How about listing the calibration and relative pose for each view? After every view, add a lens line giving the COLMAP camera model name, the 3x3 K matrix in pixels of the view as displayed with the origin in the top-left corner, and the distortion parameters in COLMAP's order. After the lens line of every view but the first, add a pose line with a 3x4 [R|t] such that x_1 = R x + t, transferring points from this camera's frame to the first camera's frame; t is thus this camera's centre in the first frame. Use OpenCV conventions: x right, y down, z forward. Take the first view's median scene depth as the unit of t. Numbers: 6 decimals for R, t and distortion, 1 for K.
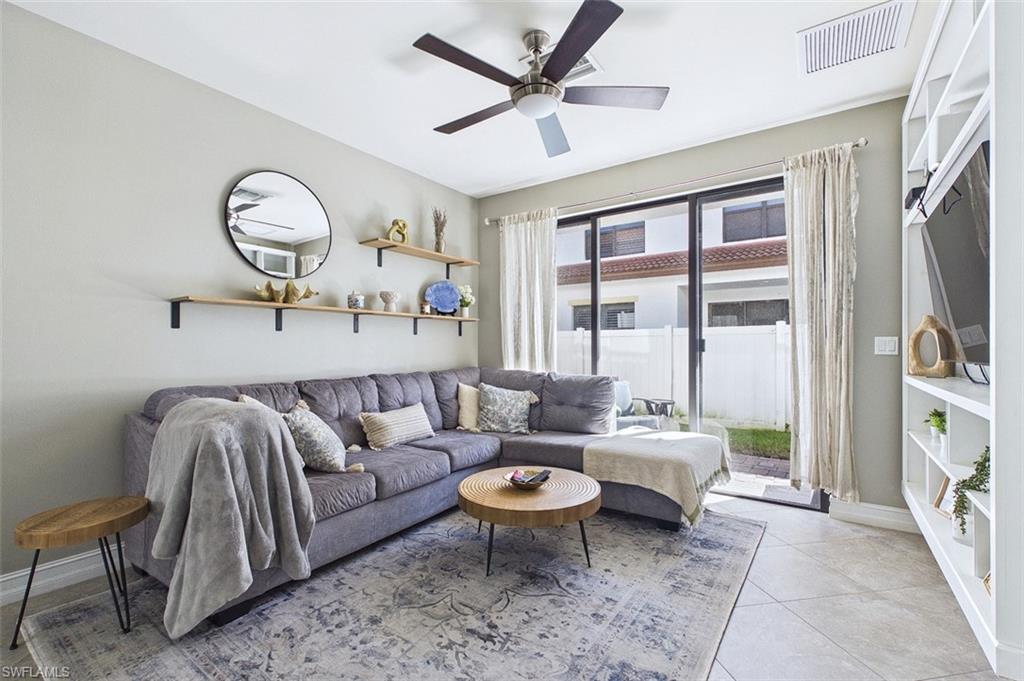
lens RADIAL K [[447.5, 0, 513.2], [0, 447.5, 344.9], [0, 0, 1]] dist [0.003213, 0.000203]
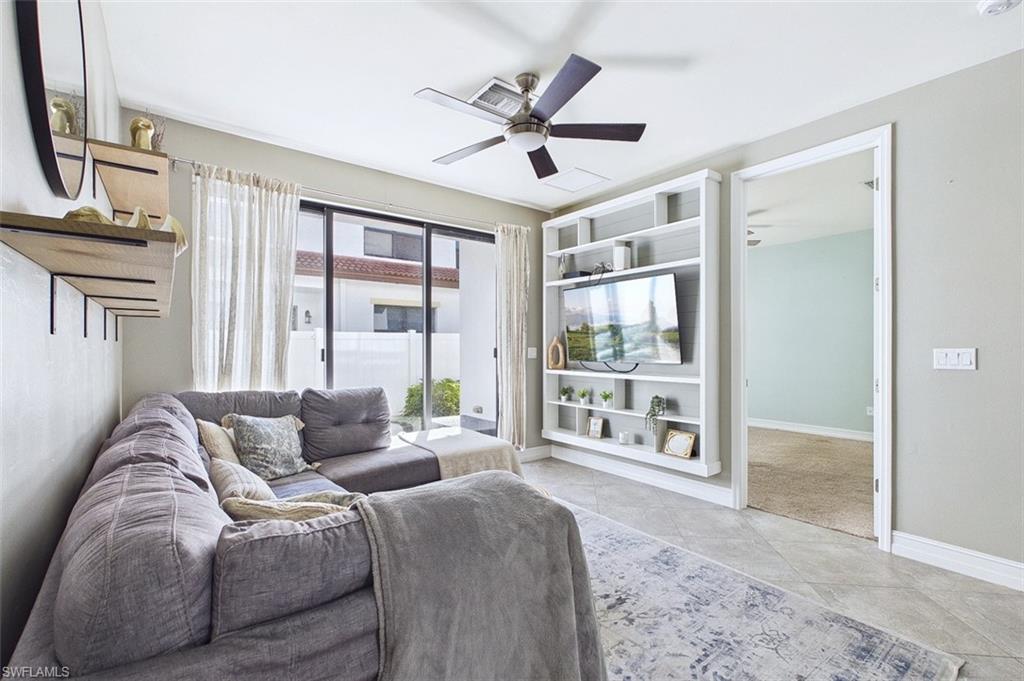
lens RADIAL K [[447.5, 0, 513.2], [0, 447.5, 344.9], [0, 0, 1]] dist [0.003213, 0.000203]
pose [[0.301378, 0.004061, 0.953496, -0.811564], [-0.002005, 0.999991, -0.003625, -0.022417], [-0.953503, -0.000819, 0.301383, 0.566017]]
